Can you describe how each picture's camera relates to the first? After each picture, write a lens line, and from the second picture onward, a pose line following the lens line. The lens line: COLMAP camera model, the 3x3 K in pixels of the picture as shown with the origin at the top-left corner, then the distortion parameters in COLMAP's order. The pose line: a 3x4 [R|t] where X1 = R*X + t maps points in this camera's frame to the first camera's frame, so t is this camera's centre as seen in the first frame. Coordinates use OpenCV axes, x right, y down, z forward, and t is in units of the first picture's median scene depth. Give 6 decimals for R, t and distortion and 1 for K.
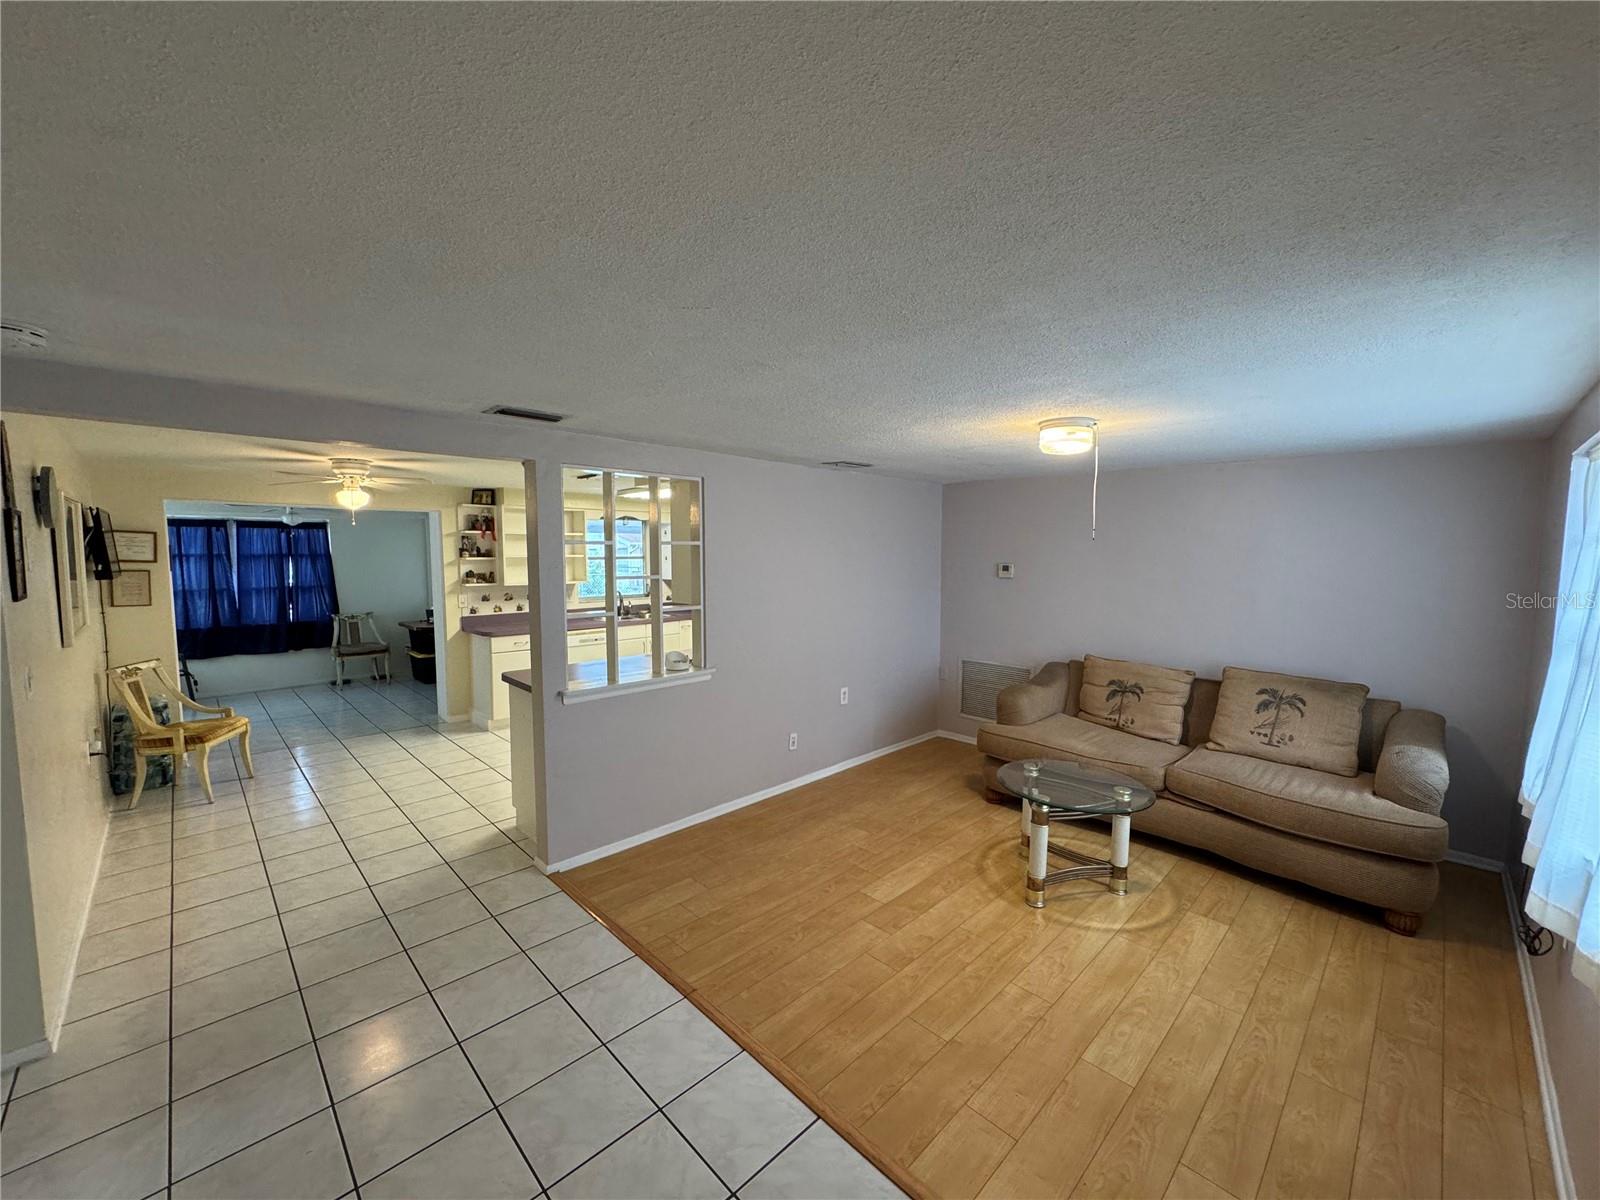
lens RADIAL K [[634.2, 0, 800.8], [0, 634.2, 601.4], [0, 0, 1]] dist [-0.000850, -0.000307]
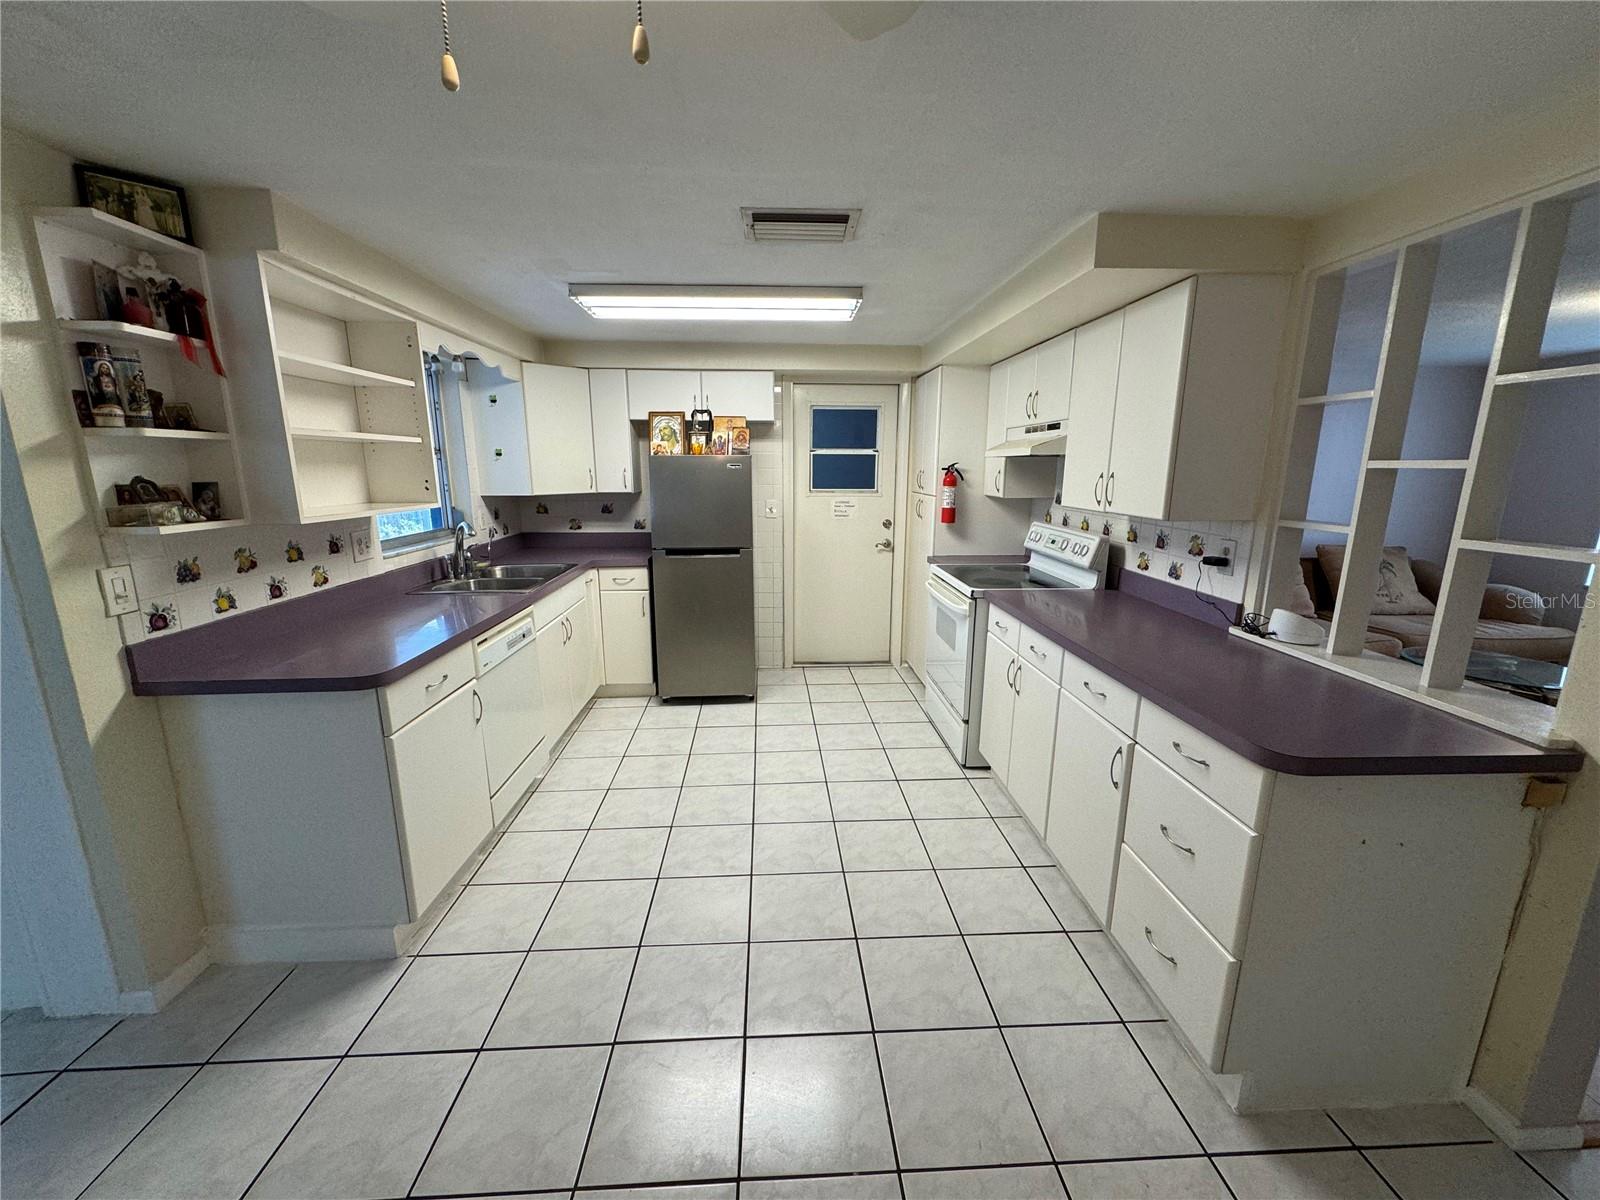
lens RADIAL K [[635.7, 0, 800.0], [0, 635.7, 600.0], [0, 0, 1]] dist [-0.000750, -0.000148]
pose [[0.663714, -0.155388, 0.731668, -0.544085], [0.057346, 0.985876, 0.157355, -0.023338], [-0.745785, -0.062480, 0.663250, 0.600594]]
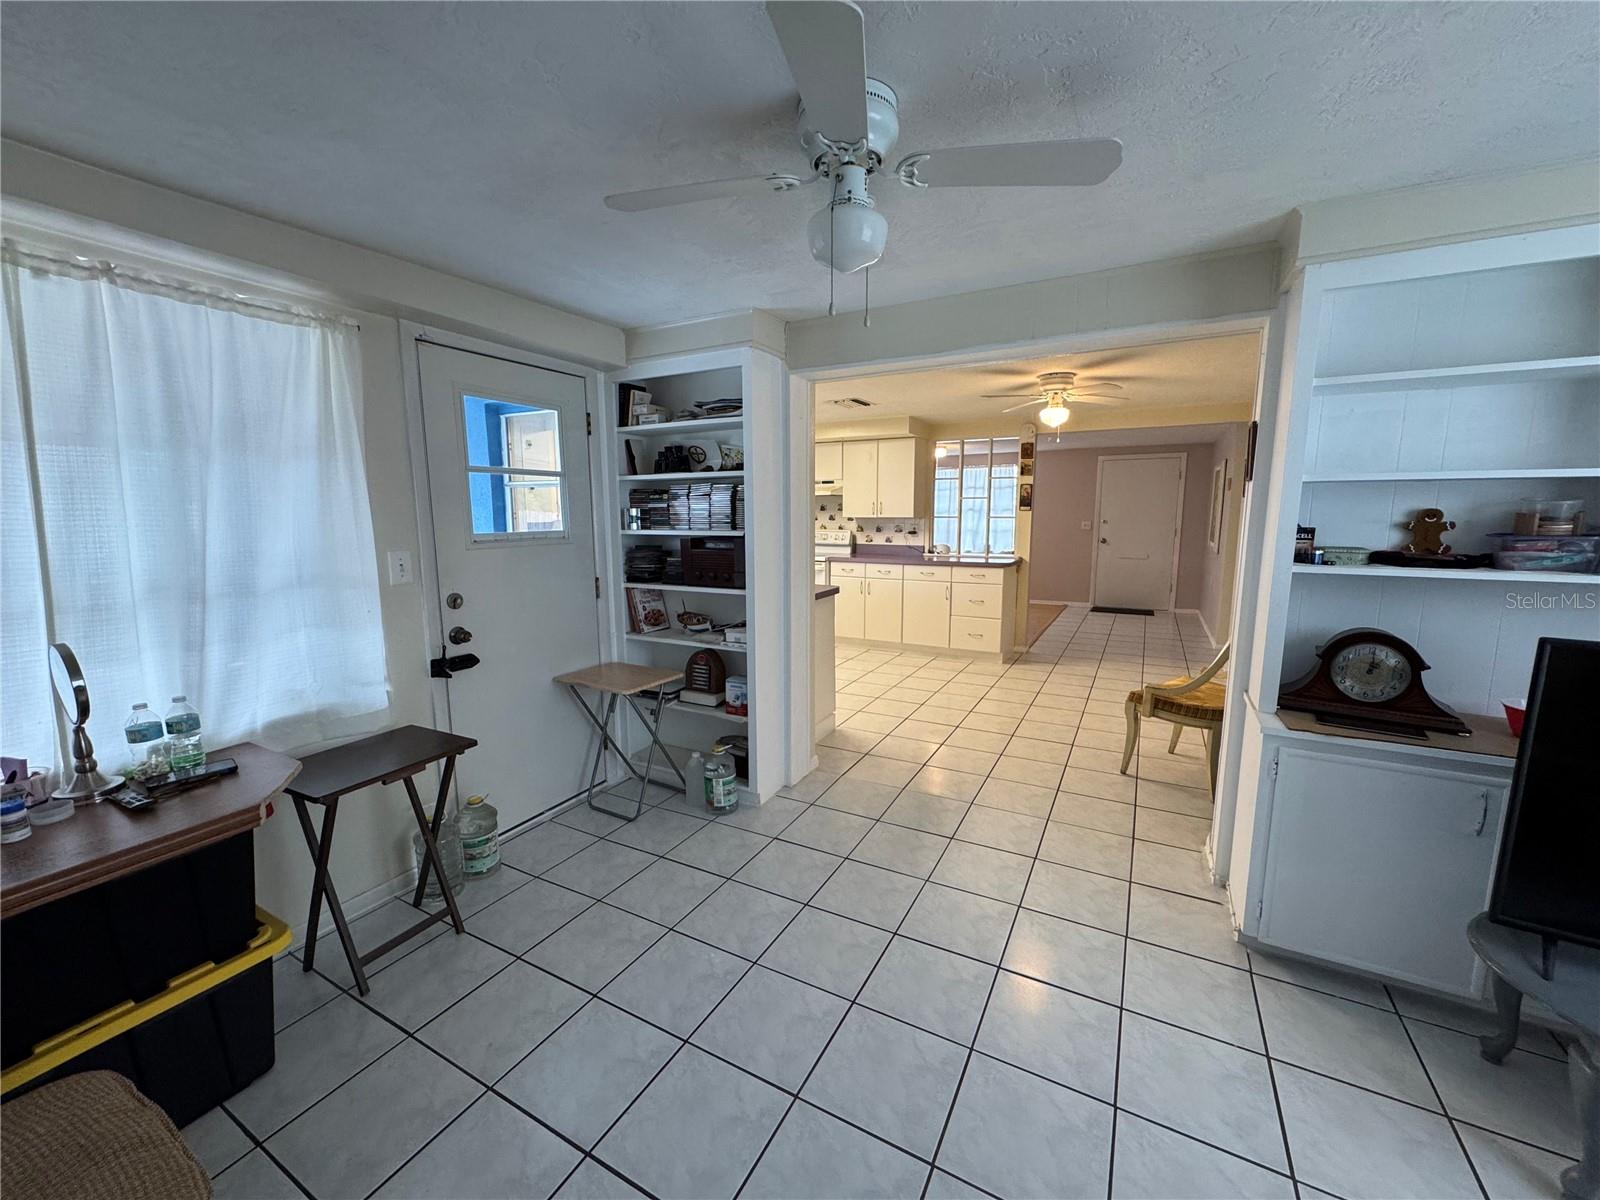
lens RADIAL K [[635.7, 0, 800.0], [0, 635.7, 600.0], [0, 0, 1]] dist [-0.000750, -0.000148]
pose [[-0.289605, -0.135009, 0.947577, -1.078787], [0.078613, 0.983302, 0.164126, -0.051447], [-0.953912, 0.122024, -0.274156, 1.159804]]
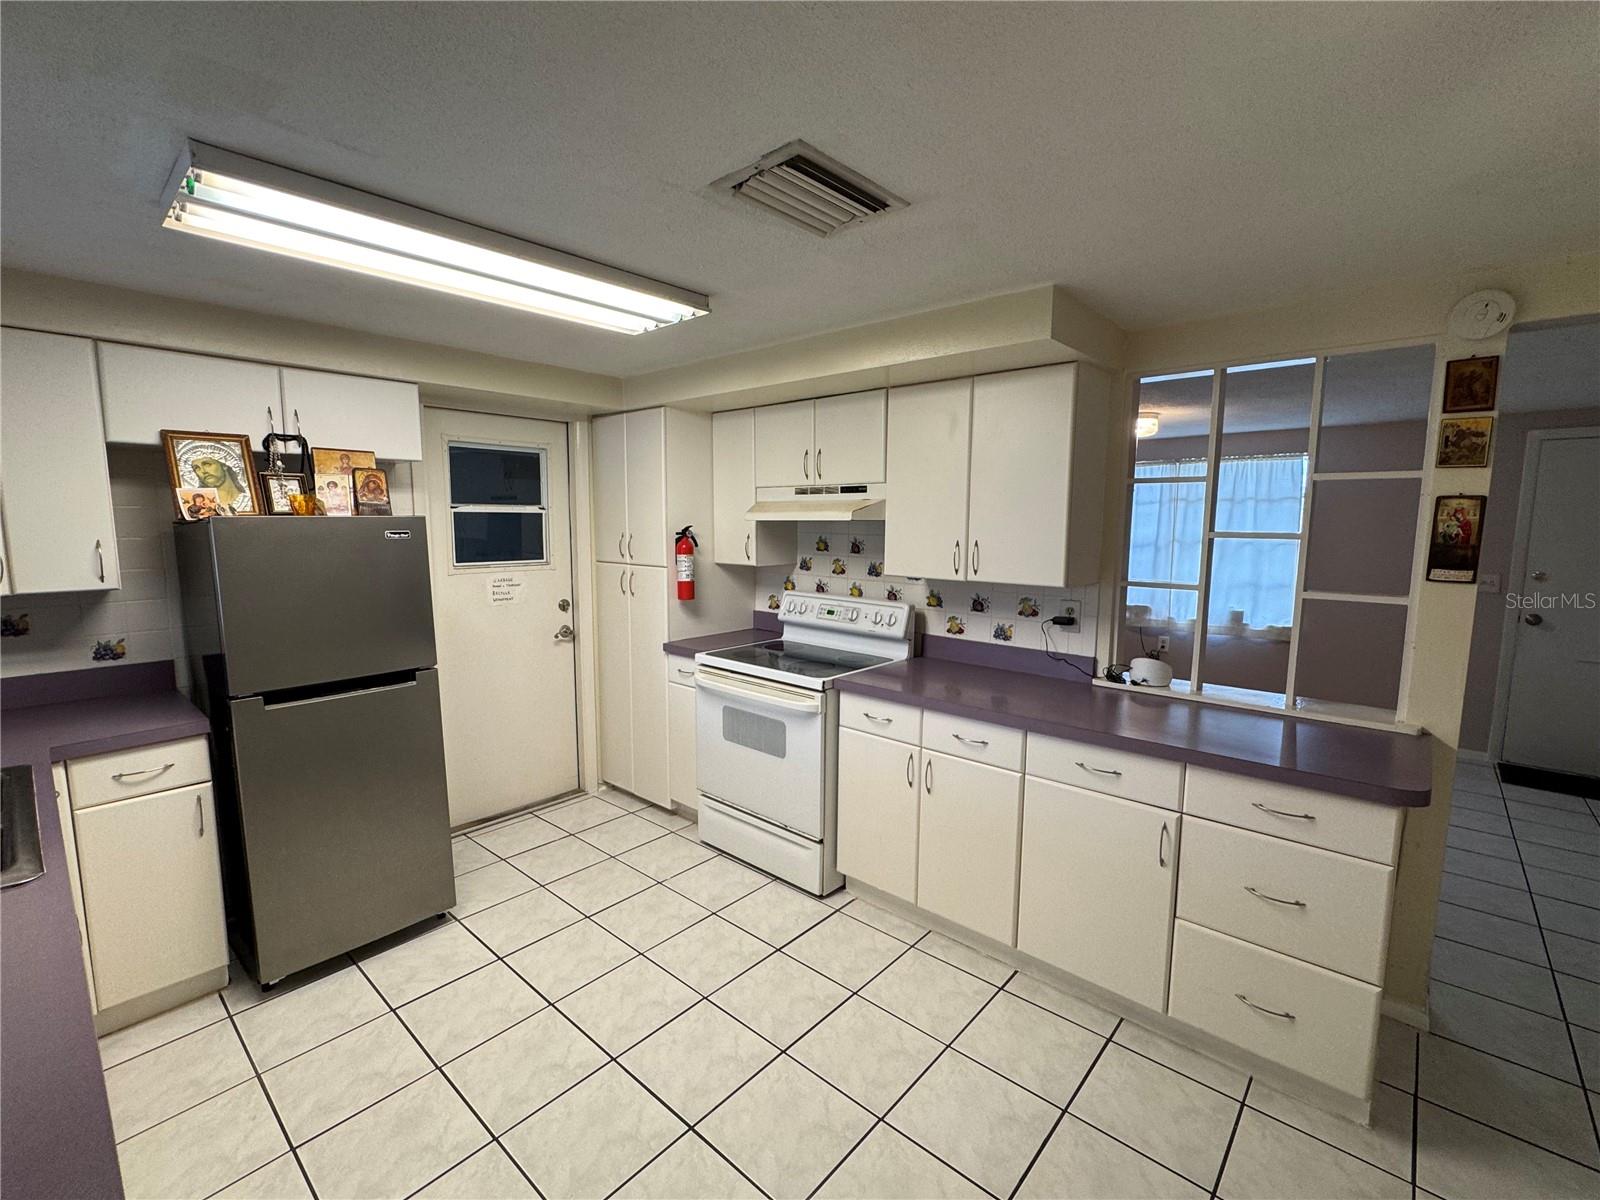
lens RADIAL K [[698.9, 0, 801.2], [0, 698.9, 603.9], [0, 0, 1]] dist [-0.001981, -0.000284]
pose [[-0.065652, -0.123427, 0.990180, -0.531175], [0.072919, 0.989074, 0.128124, -0.053038], [-0.995175, 0.080614, -0.055934, 0.861587]]
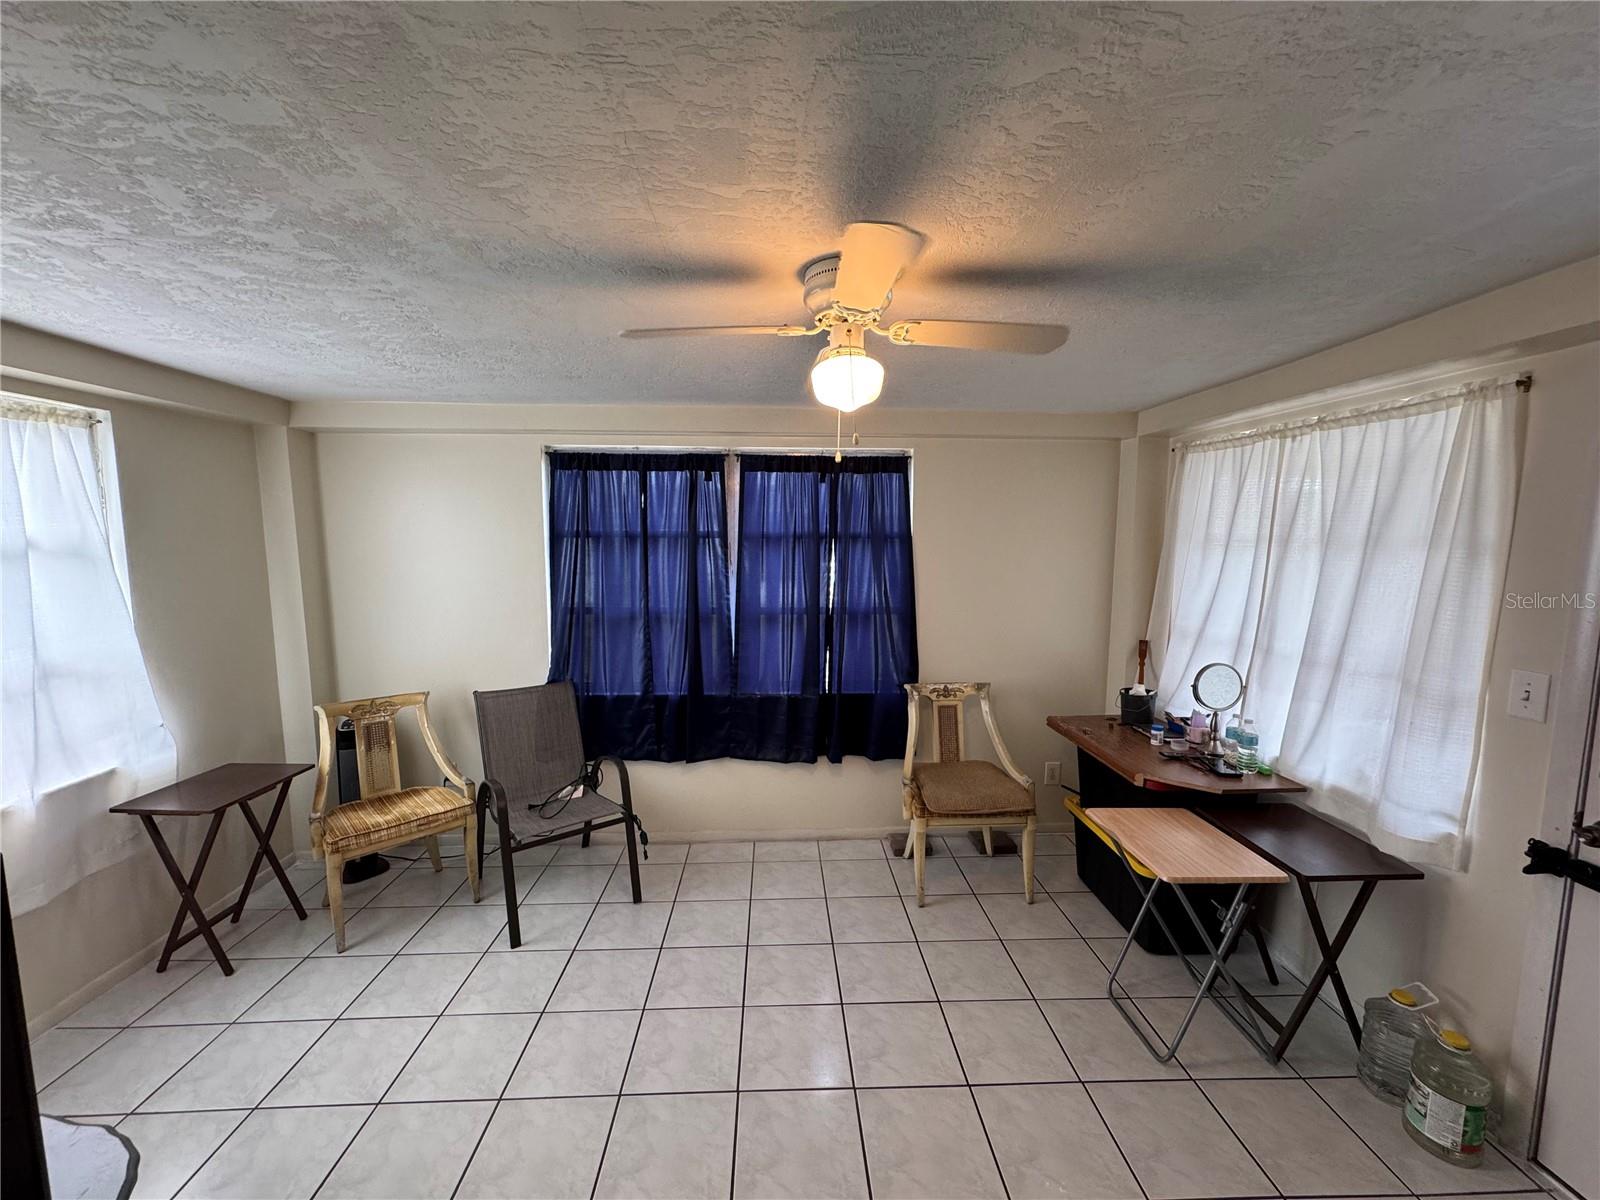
lens RADIAL K [[637.3, 0, 800.5], [0, 637.3, 601.7], [0, 0, 1]] dist [-0.001041, -0.000080]
pose [[0.738632, 0.073292, -0.670113, -0.689820], [-0.055210, 0.997310, 0.048224, -0.062489], [0.671845, 0.001377, 0.740691, 0.865812]]
